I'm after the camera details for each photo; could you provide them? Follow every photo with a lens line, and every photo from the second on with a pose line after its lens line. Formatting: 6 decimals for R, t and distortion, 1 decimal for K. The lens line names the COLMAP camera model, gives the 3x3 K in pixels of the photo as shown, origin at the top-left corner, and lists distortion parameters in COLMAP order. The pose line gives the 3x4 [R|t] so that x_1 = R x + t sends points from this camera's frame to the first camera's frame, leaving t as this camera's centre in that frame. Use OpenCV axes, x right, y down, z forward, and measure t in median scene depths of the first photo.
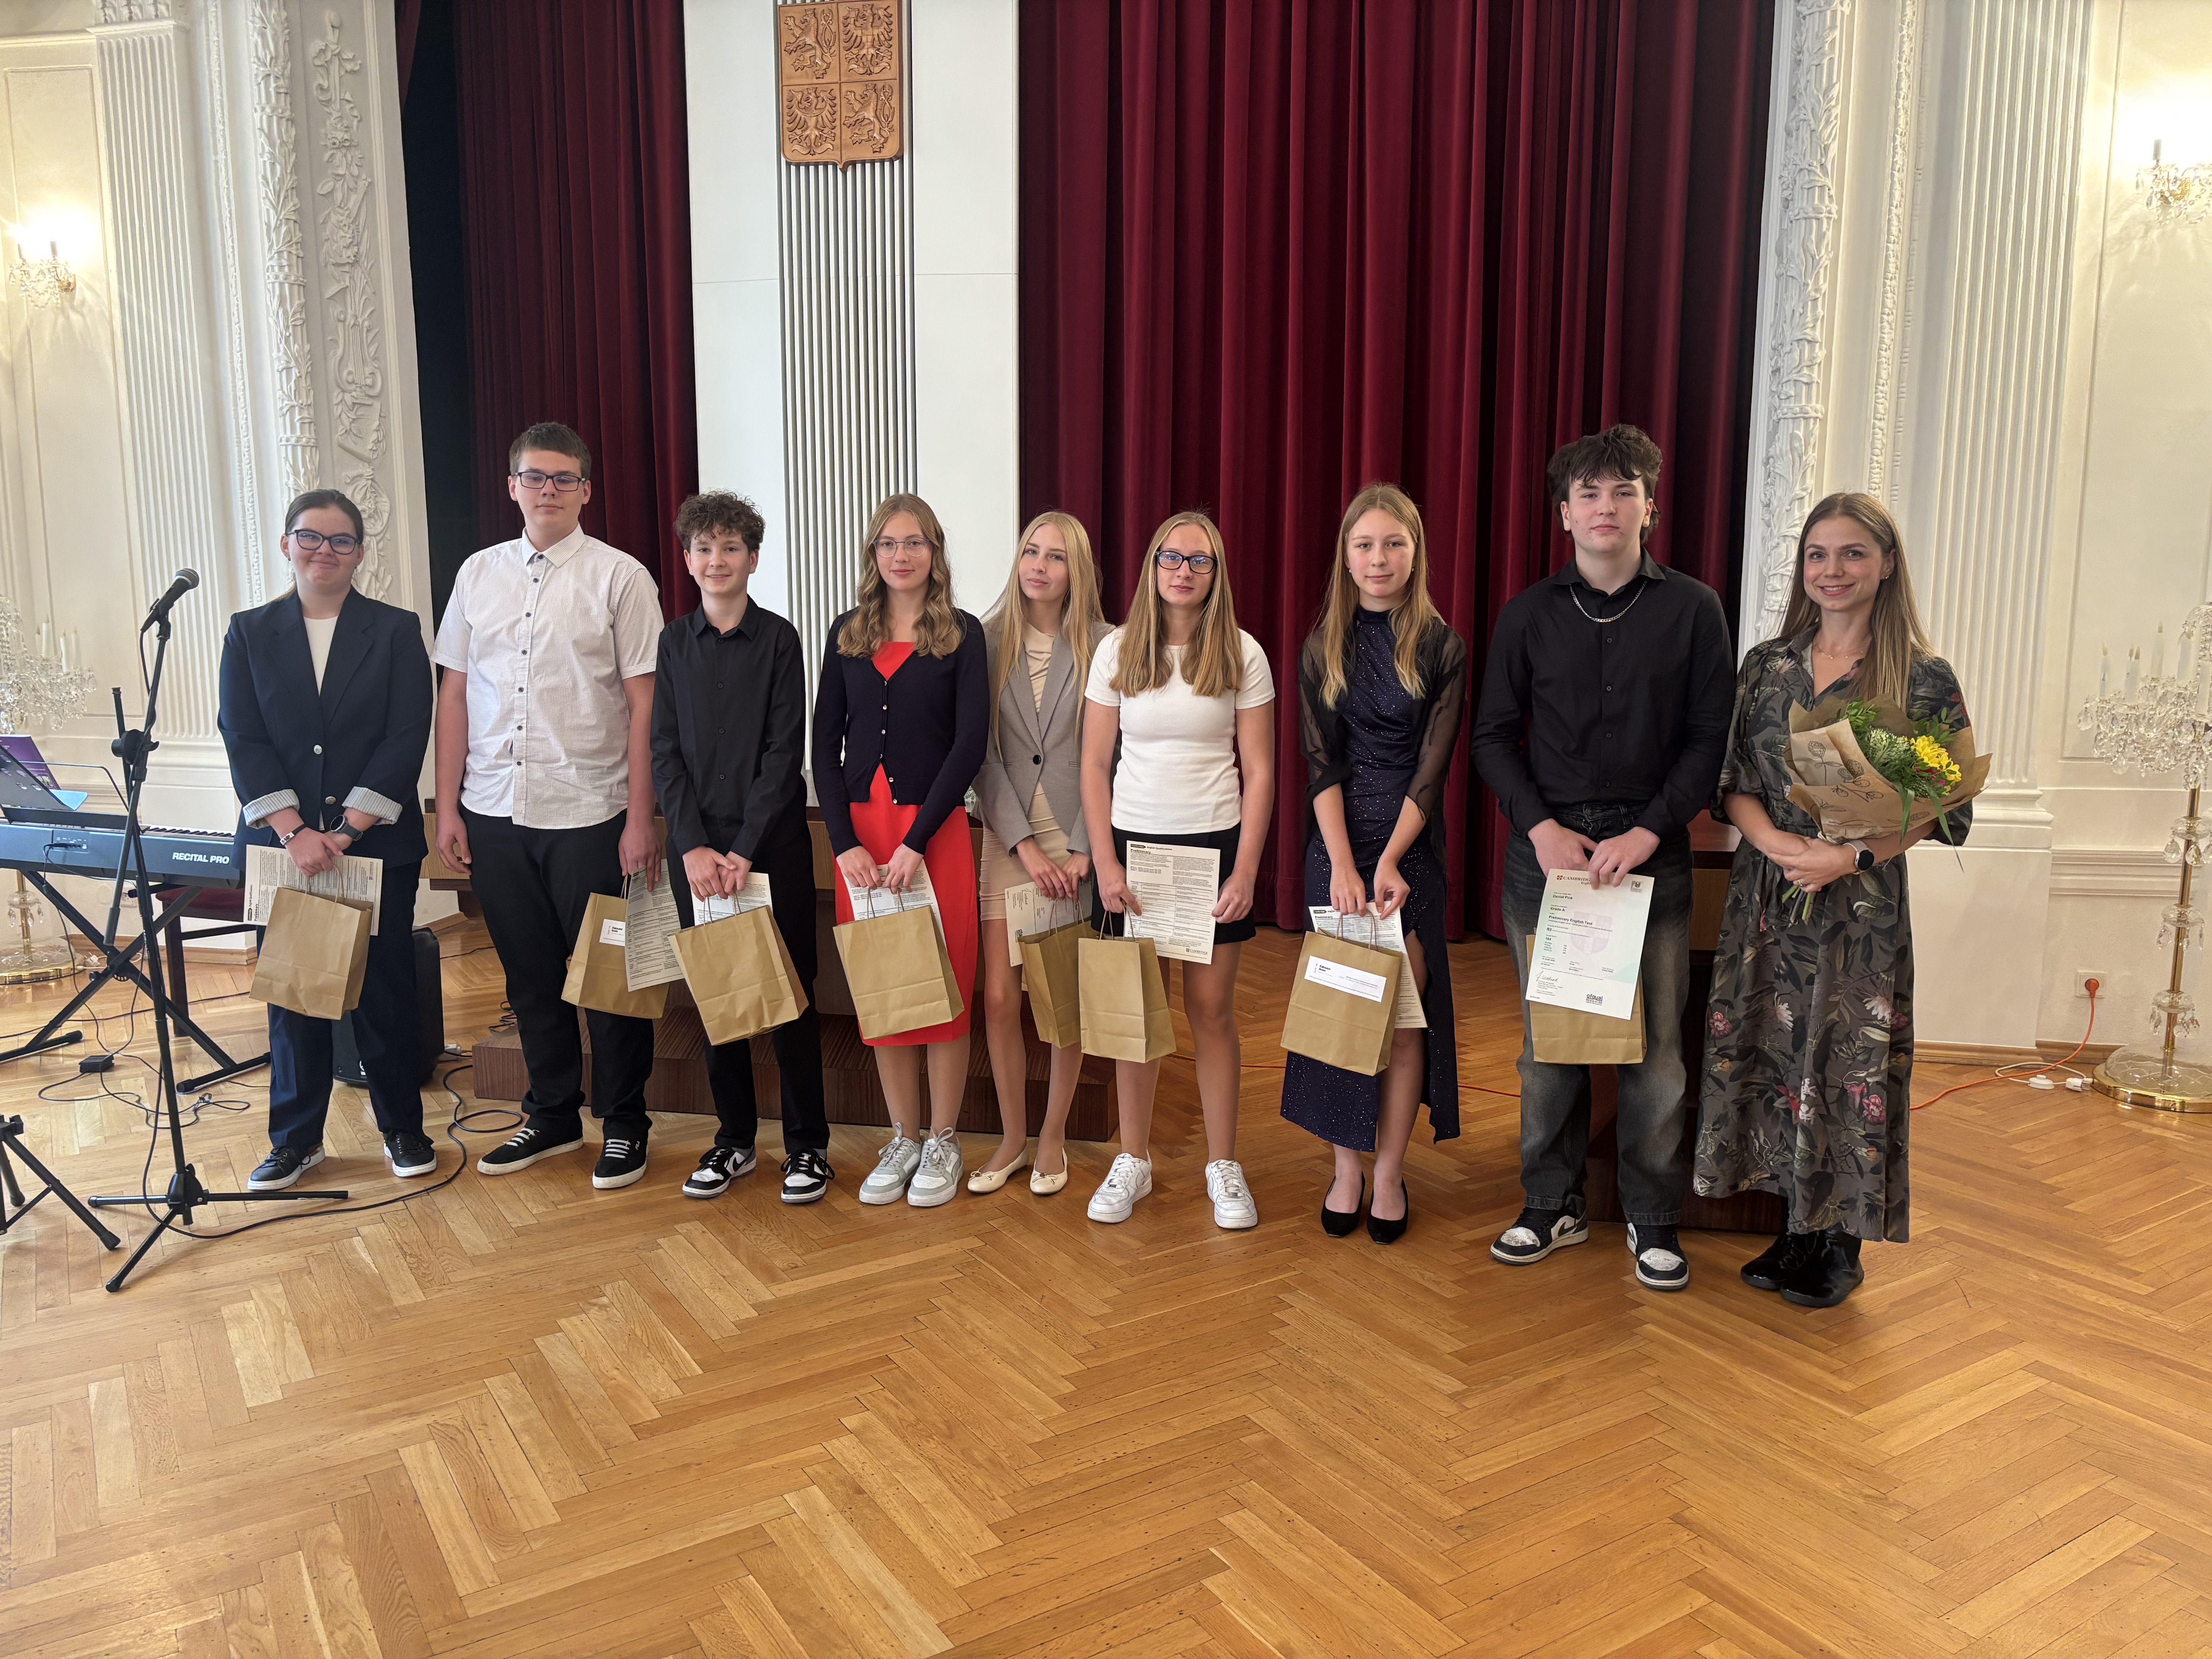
lens RADIAL K [[1668.4, 0, 1094.4], [0, 1668.4, 823.9], [0, 0, 1]] dist [0.038520, -0.047300]
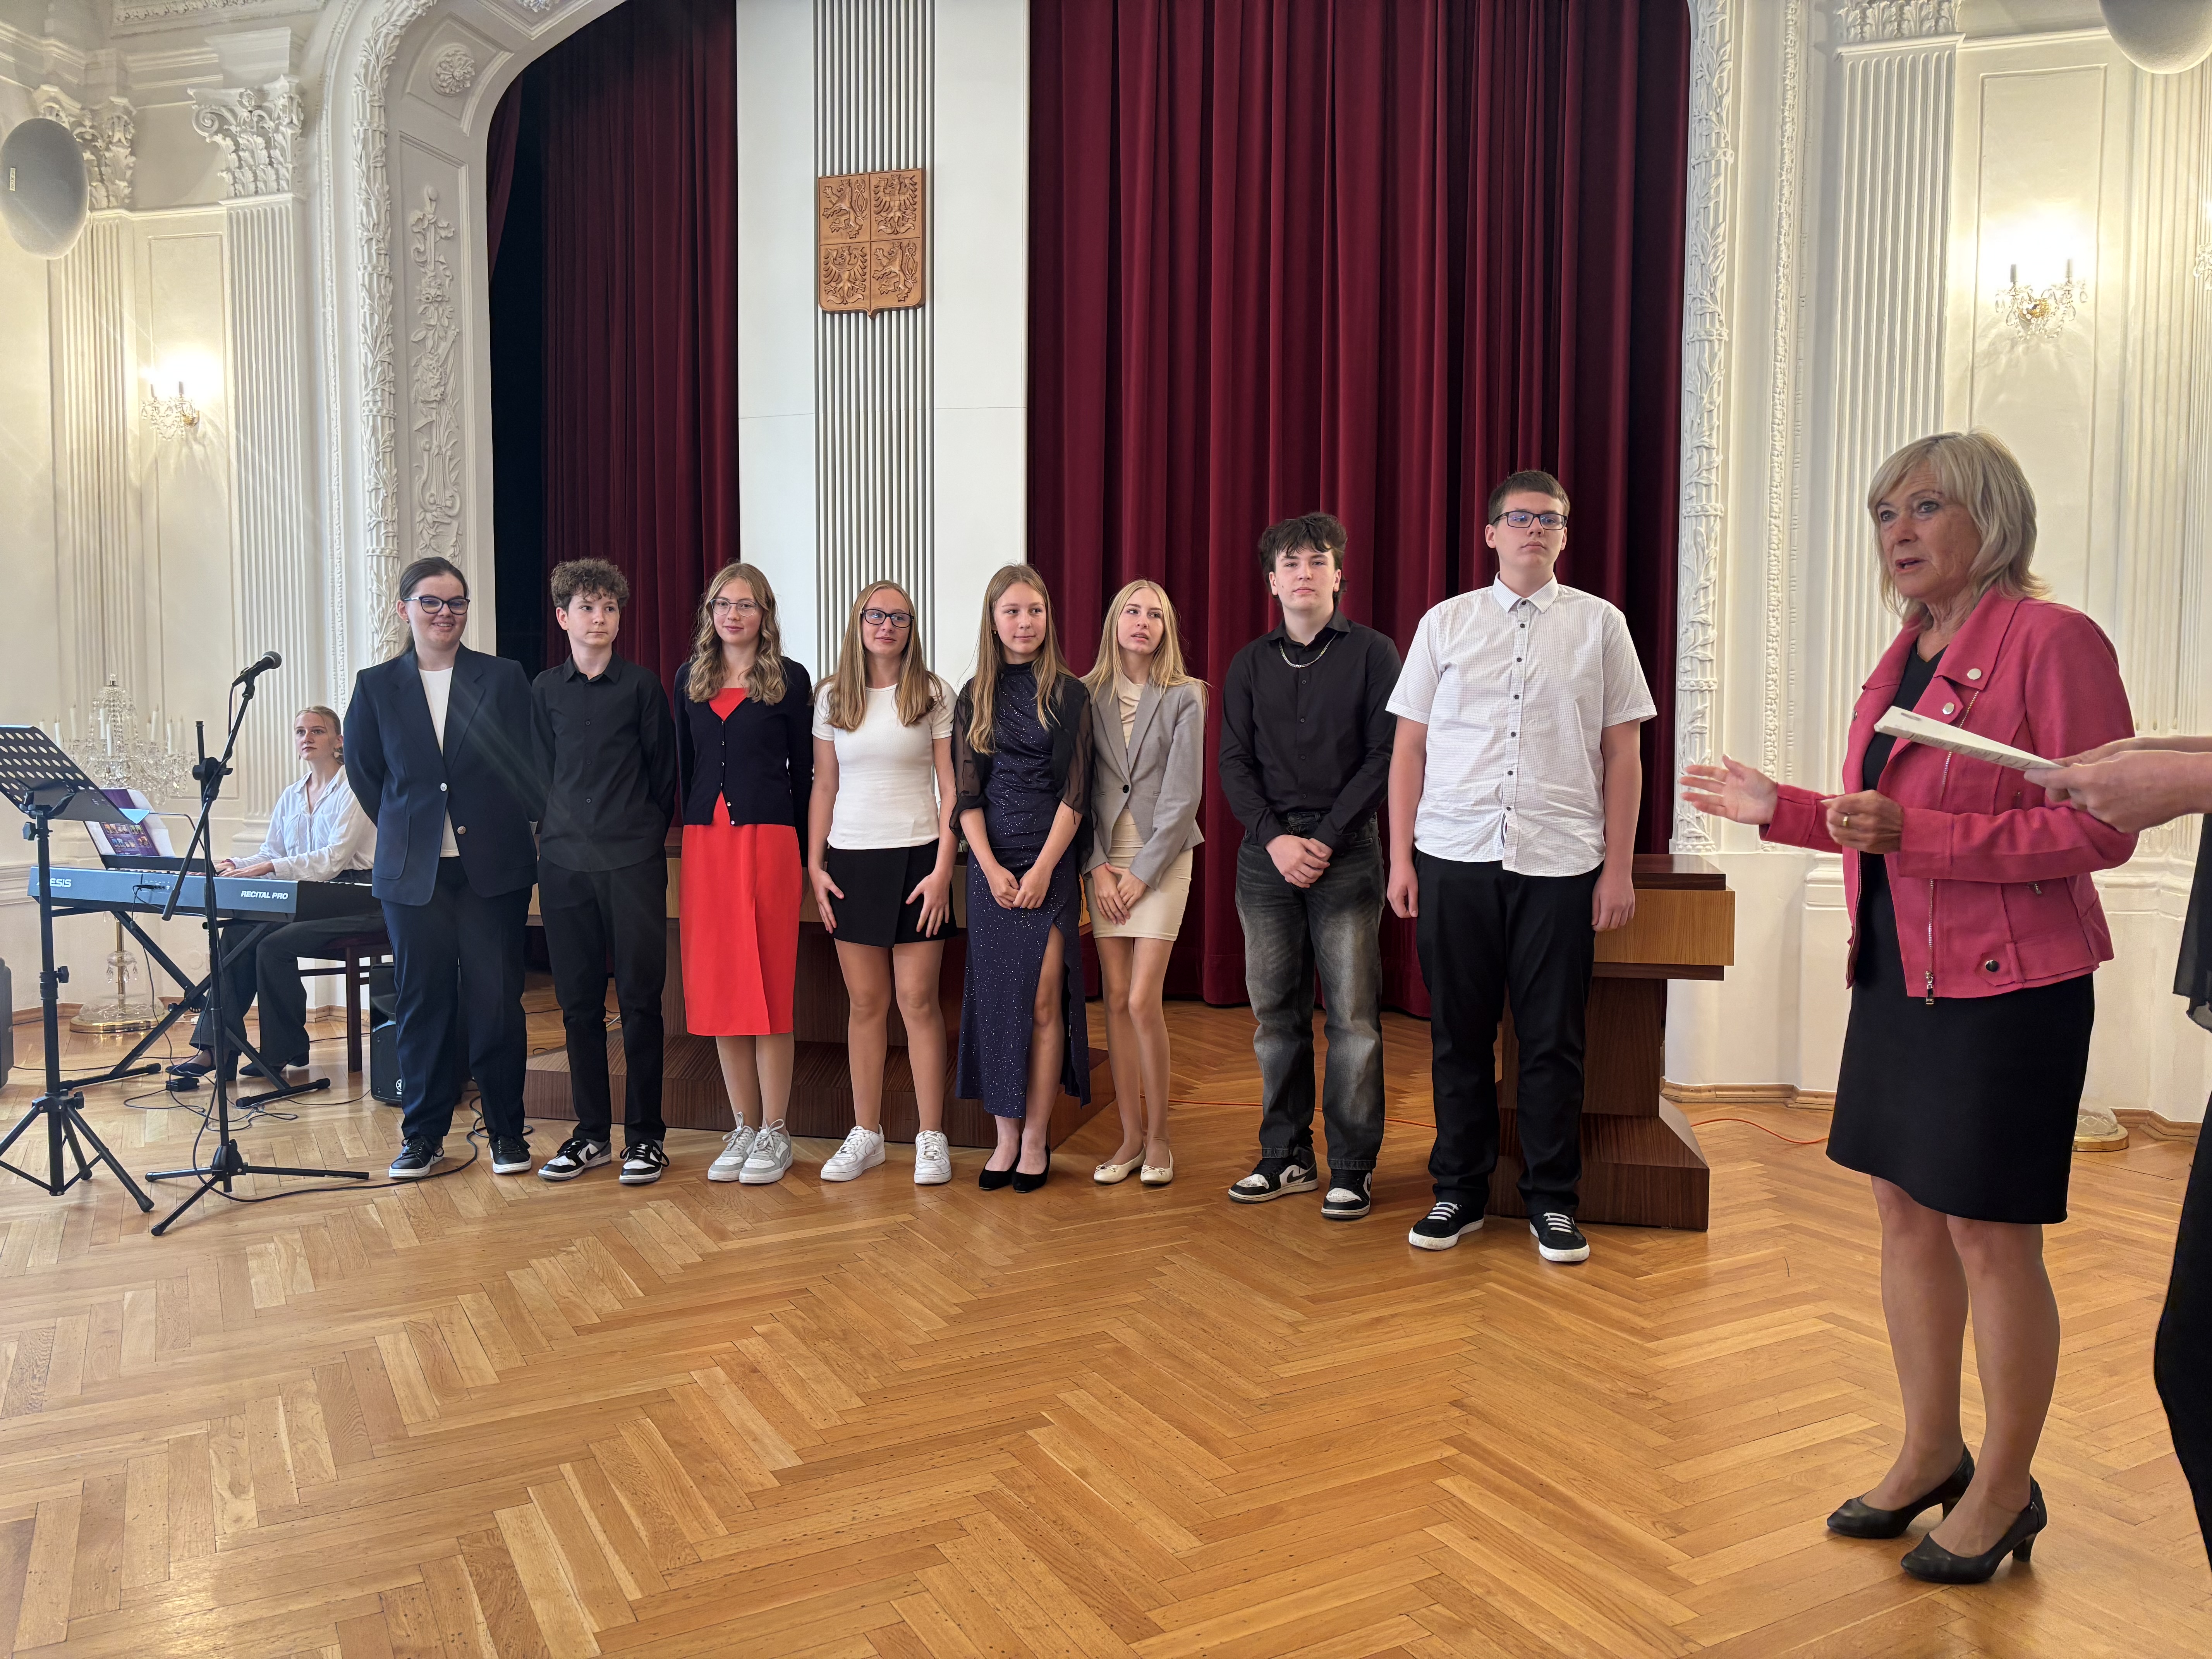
lens RADIAL K [[1668.4, 0, 1110.8], [0, 1668.4, 833.8], [0, 0, 1]] dist [0.038520, -0.047300]
pose [[0.998717, 0.005375, -0.050344, 0.122403], [-0.009881, 0.995920, -0.089697, 0.095859], [0.049656, 0.090079, 0.994696, -0.135406]]
